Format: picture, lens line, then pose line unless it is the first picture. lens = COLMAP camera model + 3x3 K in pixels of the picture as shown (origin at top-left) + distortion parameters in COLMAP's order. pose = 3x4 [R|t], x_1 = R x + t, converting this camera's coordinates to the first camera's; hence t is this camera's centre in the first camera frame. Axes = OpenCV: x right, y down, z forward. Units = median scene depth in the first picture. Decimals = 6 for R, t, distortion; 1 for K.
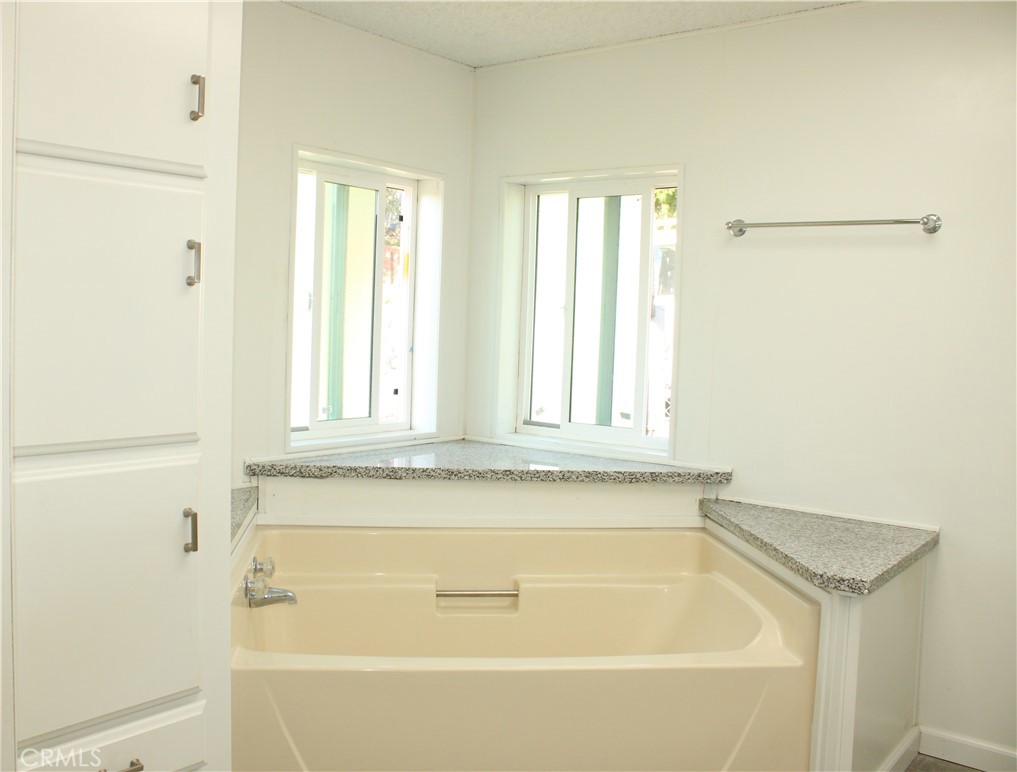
lens RADIAL K [[950.1, 0, 508.5], [0, 950.1, 386.0], [0, 0, 1]] dist [-0.130568, 0.006681]
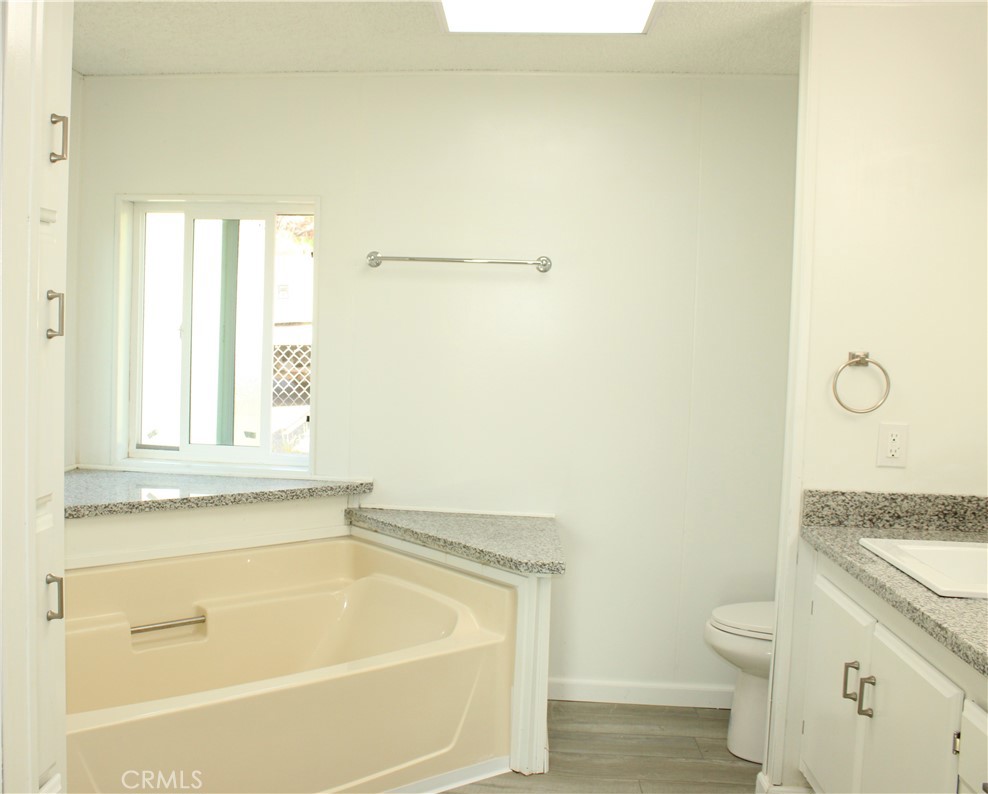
lens RADIAL K [[975.5, 0, 494.0], [0, 975.5, 397.0], [0, 0, 1]] dist [-0.076343, -0.159770]
pose [[0.833345, -0.037245, 0.551497, -0.272347], [0.028304, 0.999294, 0.024718, -0.032498], [-0.552029, -0.004989, 0.833810, -0.027660]]
